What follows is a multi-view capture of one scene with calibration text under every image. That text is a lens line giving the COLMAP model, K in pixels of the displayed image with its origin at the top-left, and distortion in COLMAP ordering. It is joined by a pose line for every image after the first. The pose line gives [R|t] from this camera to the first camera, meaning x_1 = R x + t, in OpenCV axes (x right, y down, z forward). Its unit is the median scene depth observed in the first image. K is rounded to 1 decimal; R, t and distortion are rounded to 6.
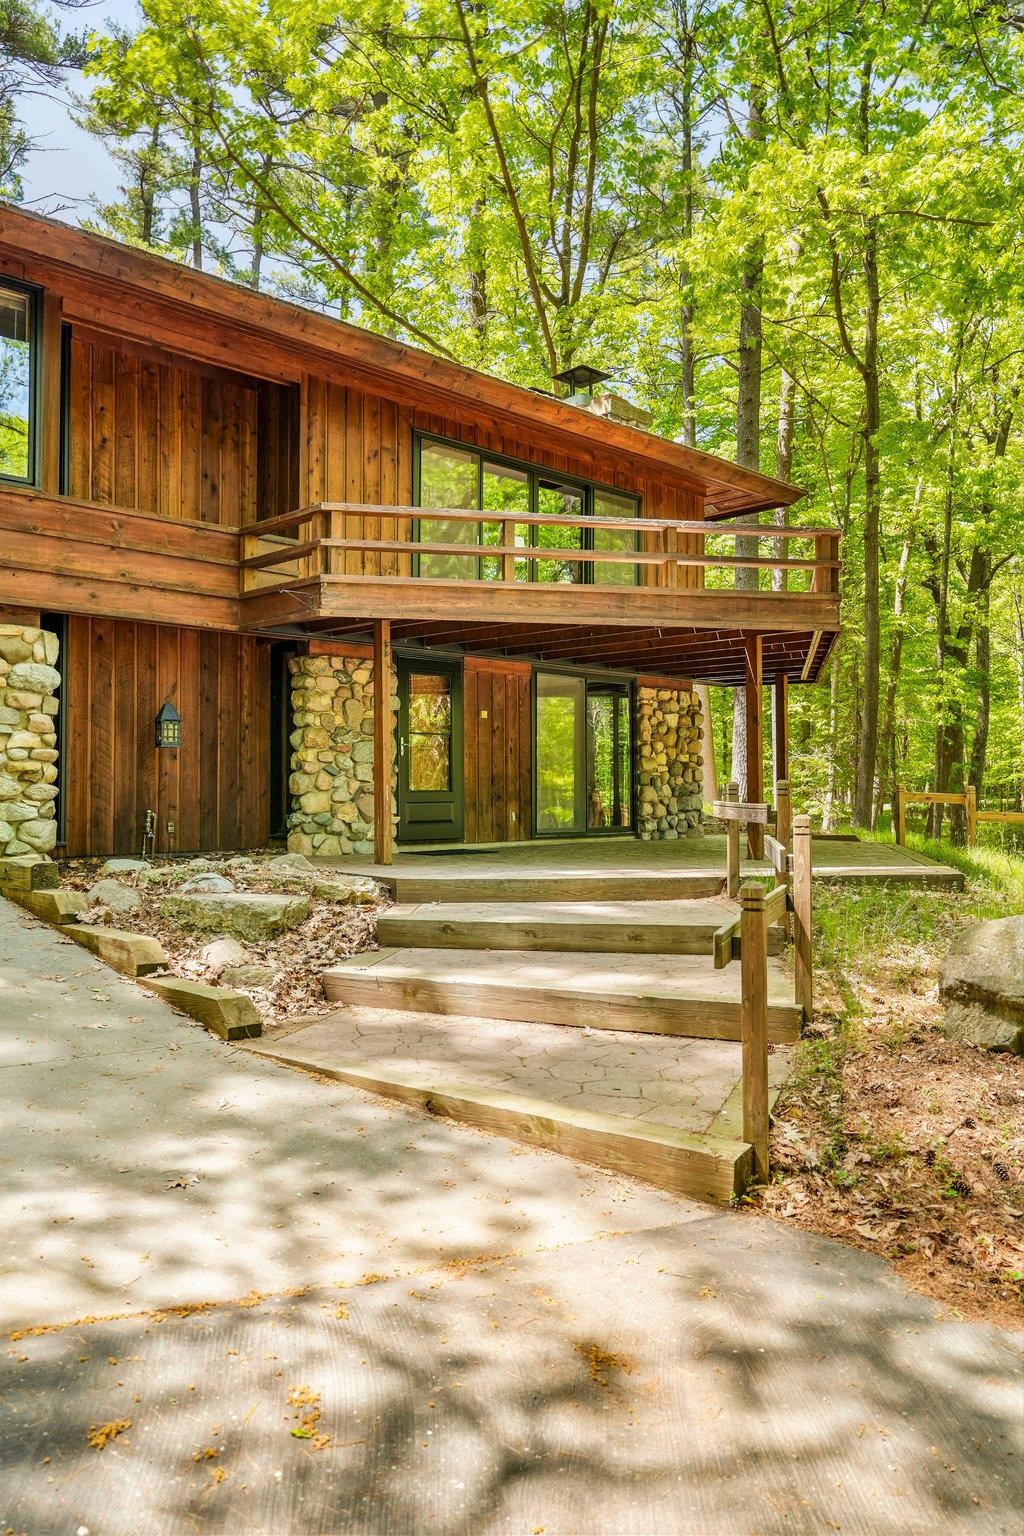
lens RADIAL K [[1090.3, 0, 512.0], [0, 1090.3, 768.0], [0, 0, 1]] dist [0.026217, 0.001823]
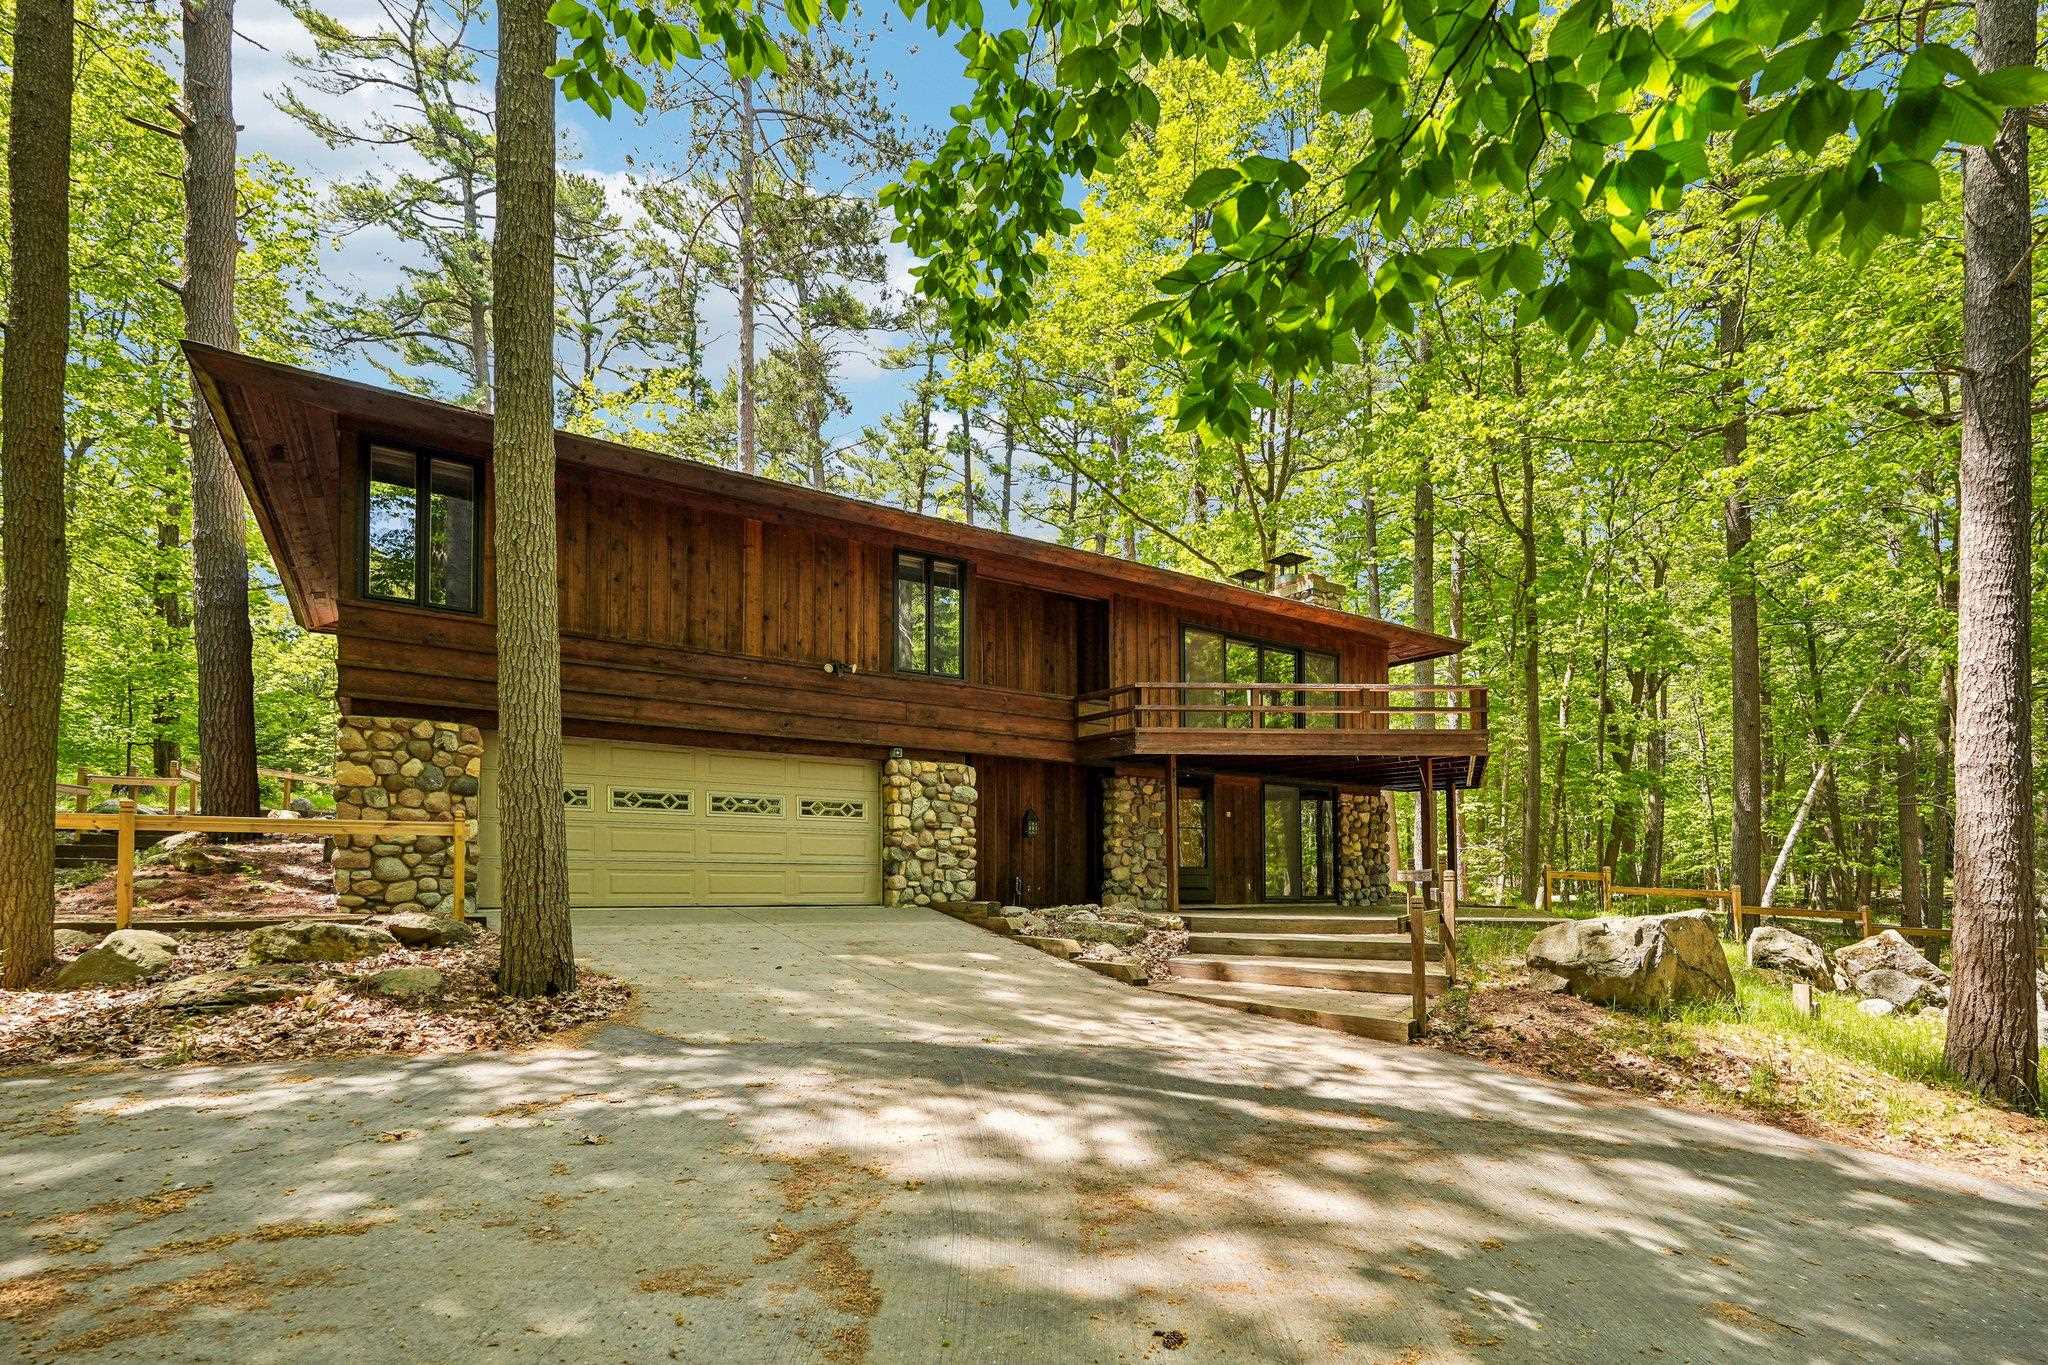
lens RADIAL K [[958.7, 0, 1025.9], [0, 958.7, 820.0], [0, 0, 1]] dist [-0.001204, 0.000082]
pose [[0.982330, -0.006169, -0.187058, -0.058481], [-0.001739, 0.999113, -0.042081, 0.013325], [0.187152, 0.041663, 0.981447, -0.325617]]
